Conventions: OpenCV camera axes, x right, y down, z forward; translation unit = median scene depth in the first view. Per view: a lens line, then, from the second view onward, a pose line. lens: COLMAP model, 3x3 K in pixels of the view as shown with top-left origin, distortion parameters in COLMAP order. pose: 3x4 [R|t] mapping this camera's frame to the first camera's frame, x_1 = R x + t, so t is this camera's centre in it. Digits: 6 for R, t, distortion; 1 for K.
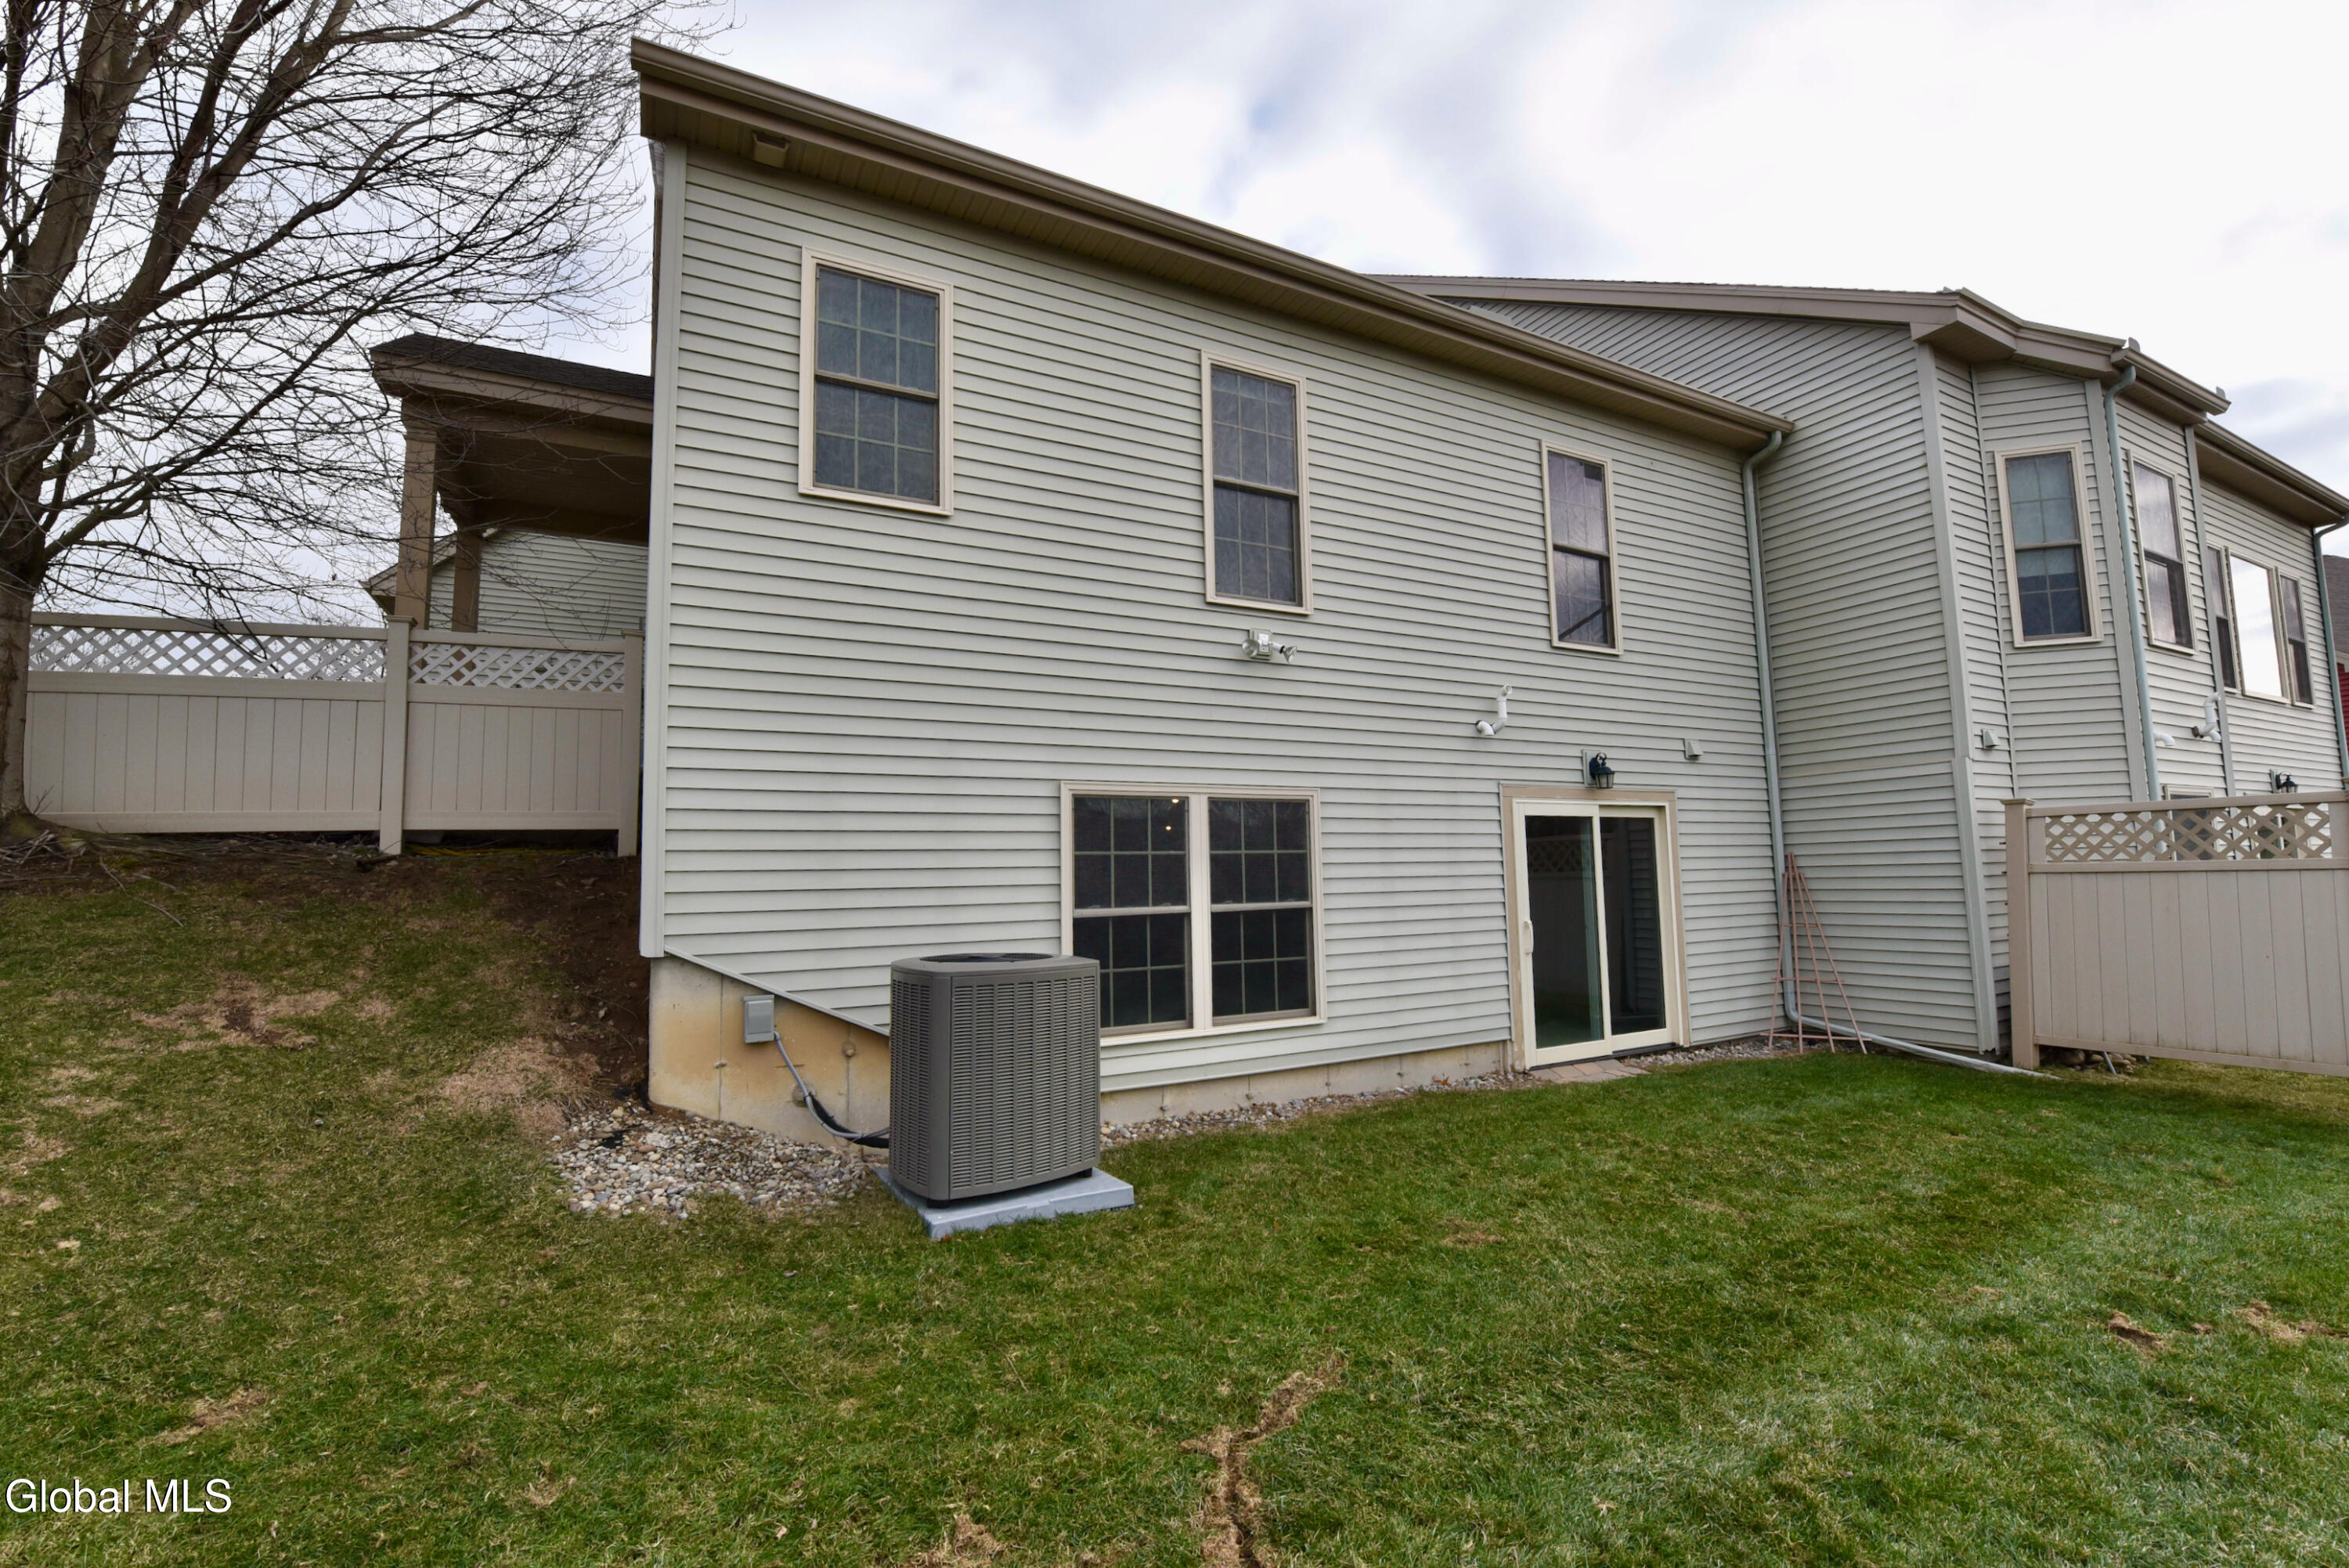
lens RADIAL K [[943.8, 0, 1174.5], [0, 943.8, 784.0], [0, 0, 1]] dist [-0.009884, -0.003897]
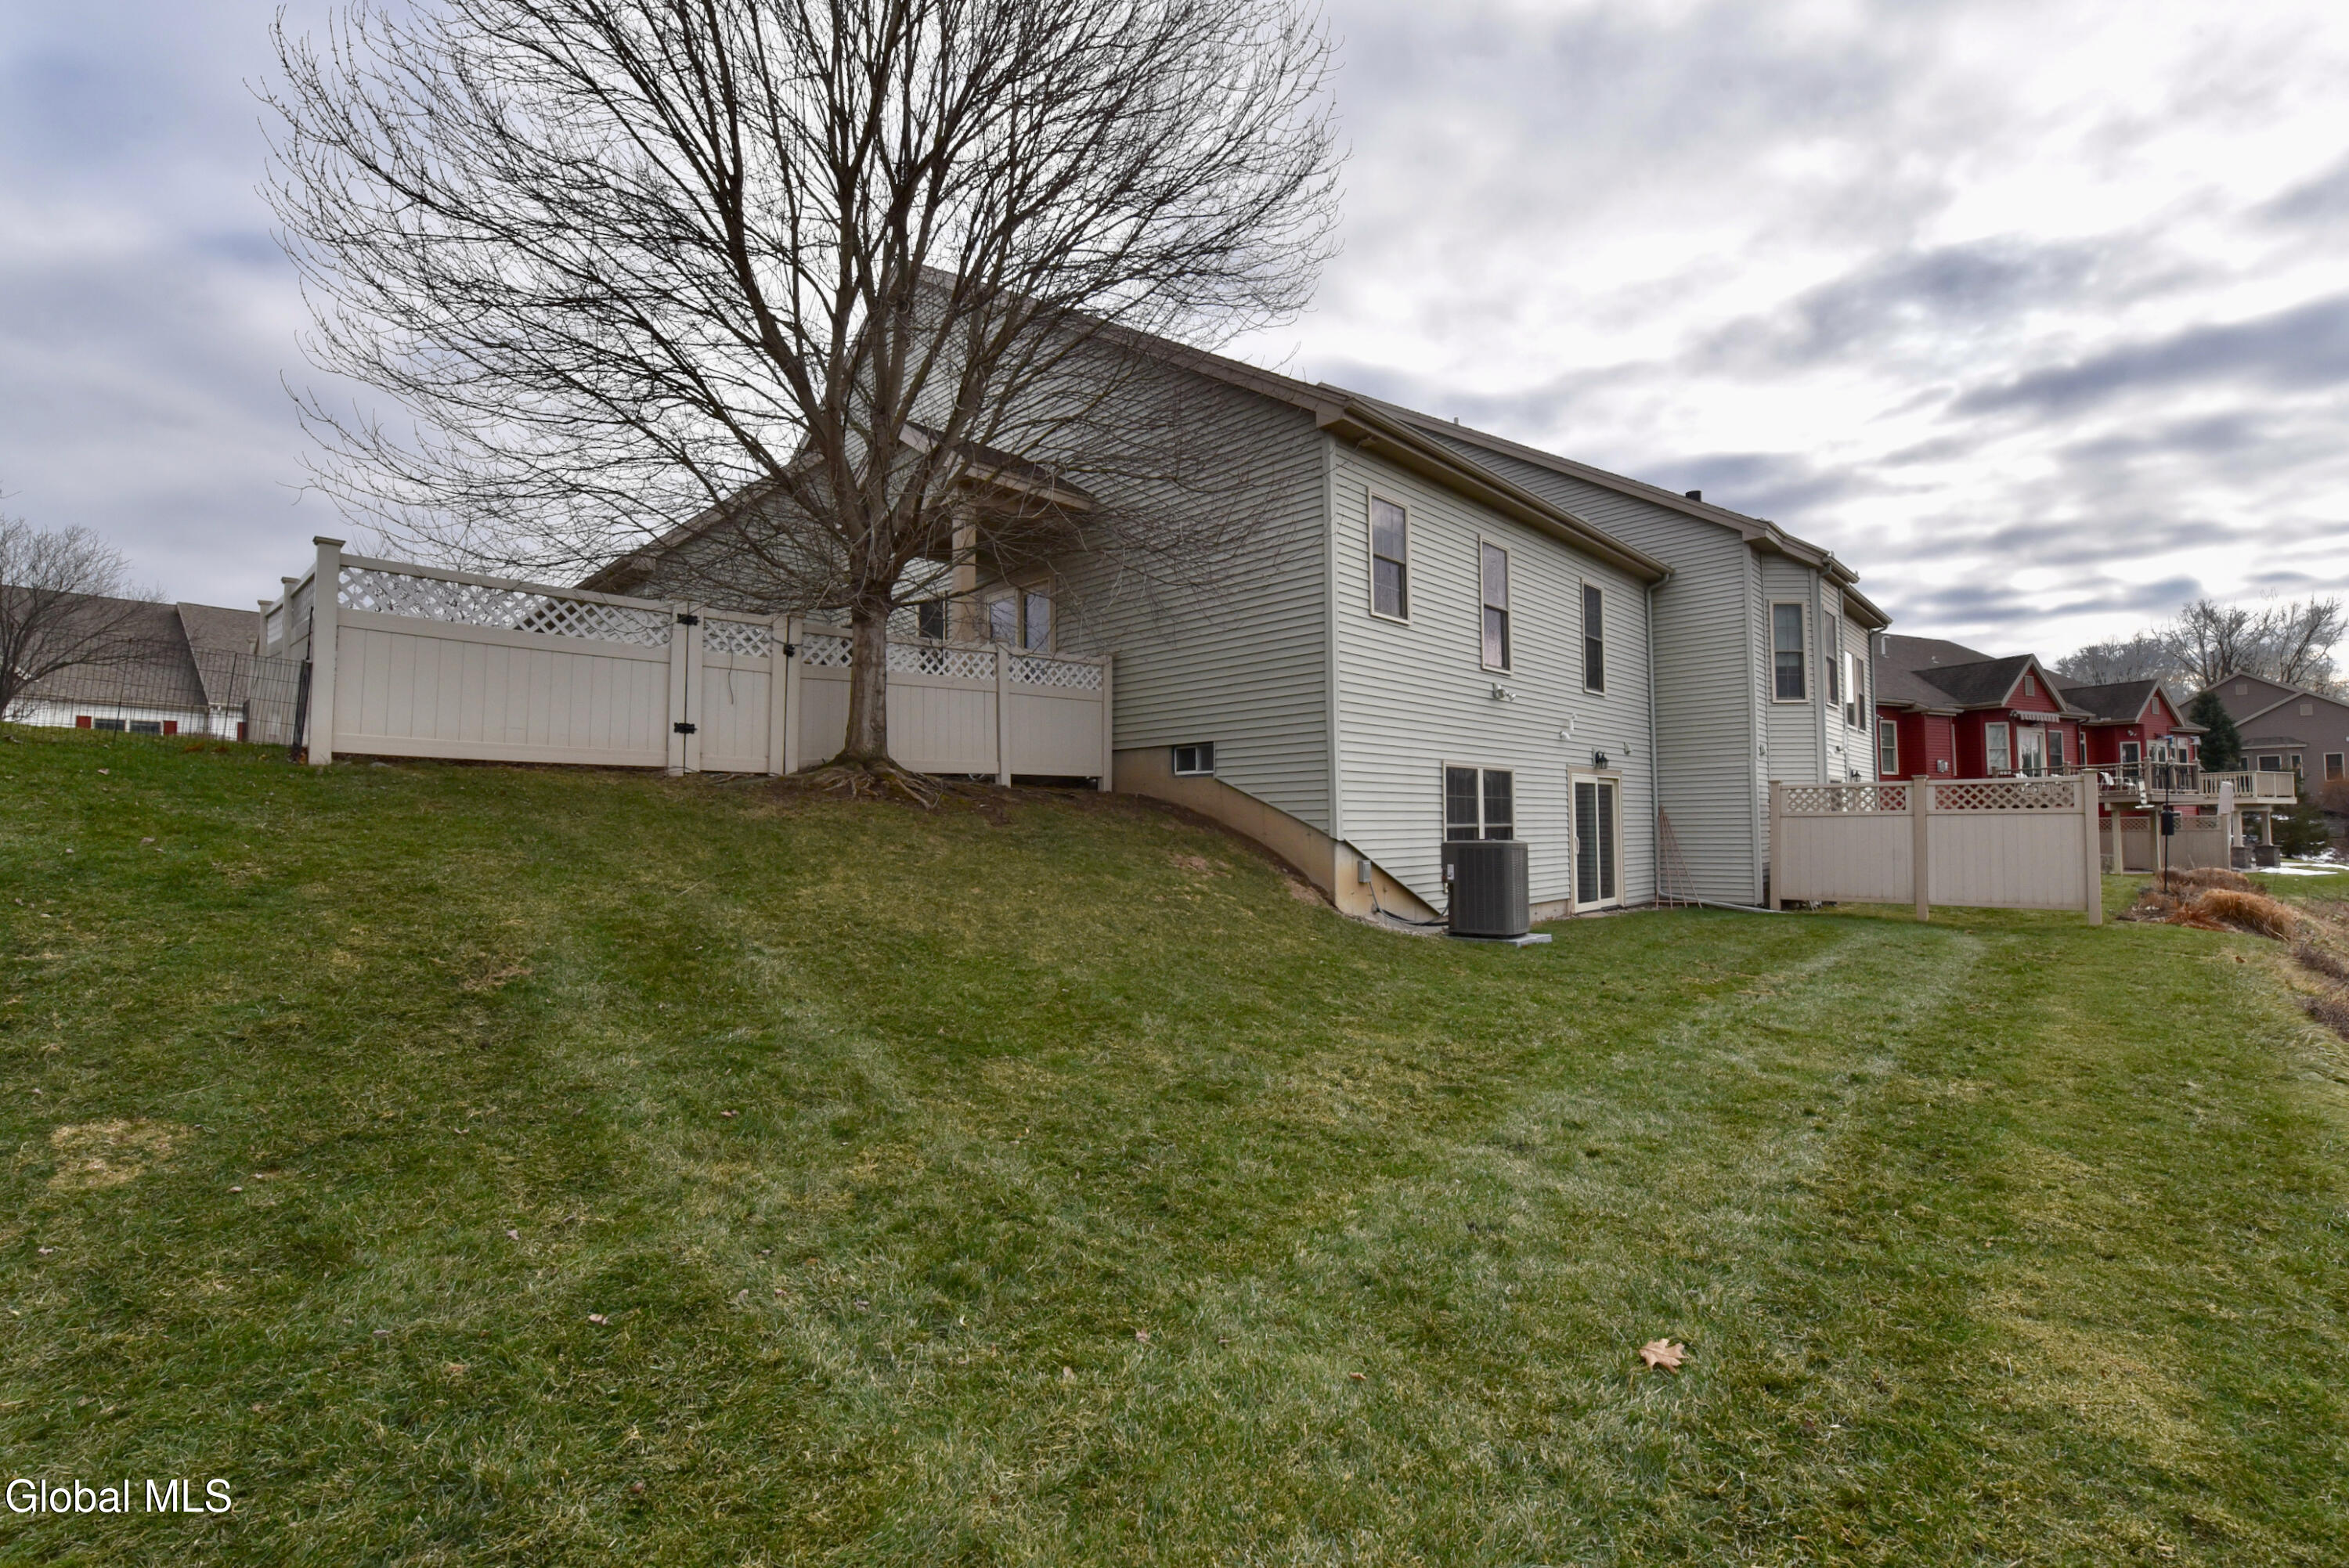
lens RADIAL K [[879.3, 0, 1174.5], [0, 879.3, 784.0], [0, 0, 1]] dist [-0.020525, -0.003024]
pose [[0.964134, 0.025308, 0.264207, -0.807908], [-0.037816, 0.998386, 0.042362, -0.006755], [-0.262708, -0.050834, 0.963535, -0.449001]]
